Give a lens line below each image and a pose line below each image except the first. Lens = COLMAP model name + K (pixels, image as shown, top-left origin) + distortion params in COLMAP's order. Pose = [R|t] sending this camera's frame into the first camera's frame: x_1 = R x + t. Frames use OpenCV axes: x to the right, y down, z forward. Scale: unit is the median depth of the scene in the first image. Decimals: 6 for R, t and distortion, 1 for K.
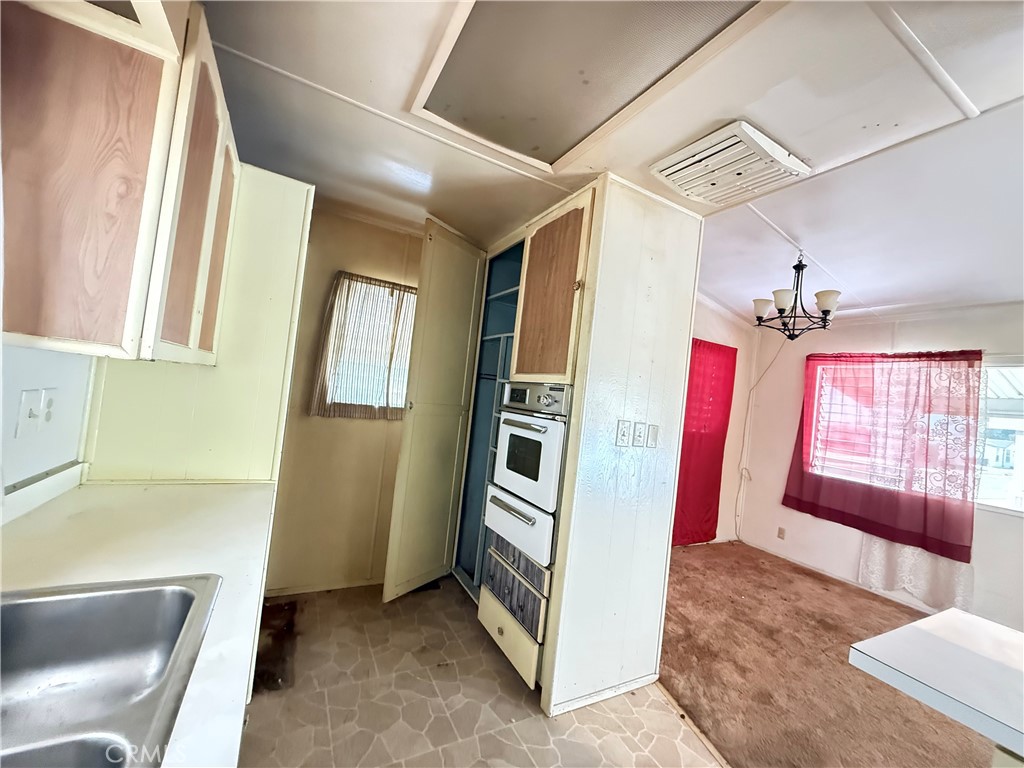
lens RADIAL K [[407.1, 0, 509.0], [0, 407.1, 385.3], [0, 0, 1]] dist [0.000266, 0.000026]
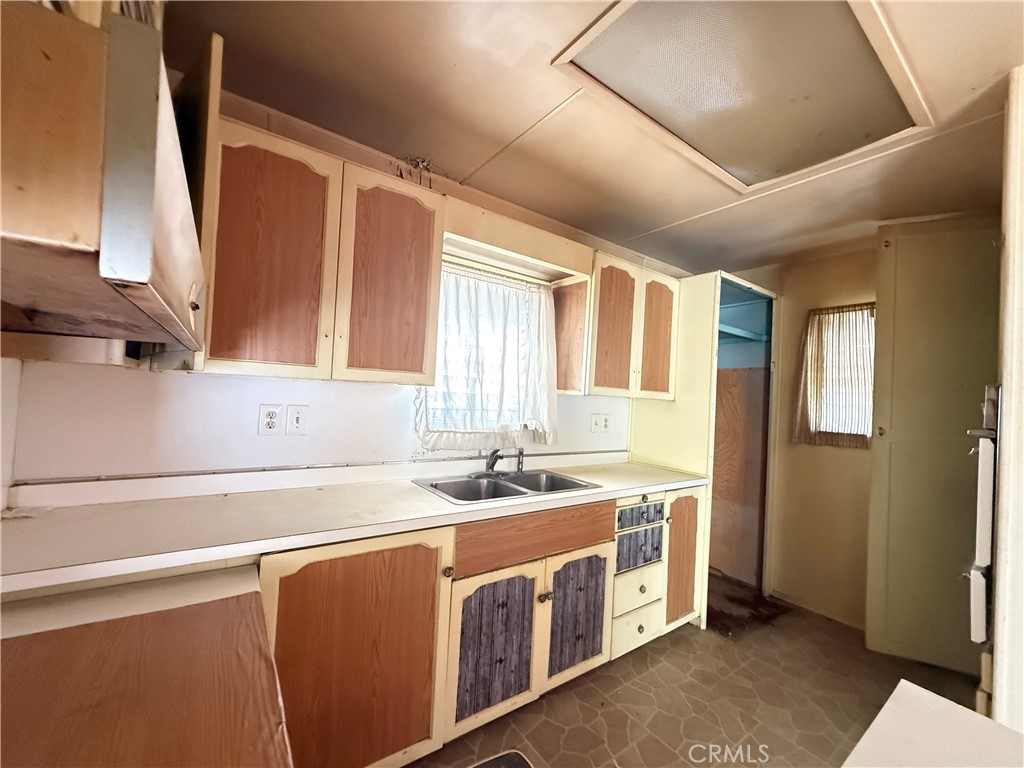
lens RADIAL K [[407.1, 0, 509.0], [0, 407.1, 385.3], [0, 0, 1]] dist [0.000266, 0.000026]
pose [[0.133244, -0.126600, -0.982964, 0.559119], [-0.012823, 0.991505, -0.129438, 0.076633], [0.991000, 0.029851, 0.130489, 0.065416]]
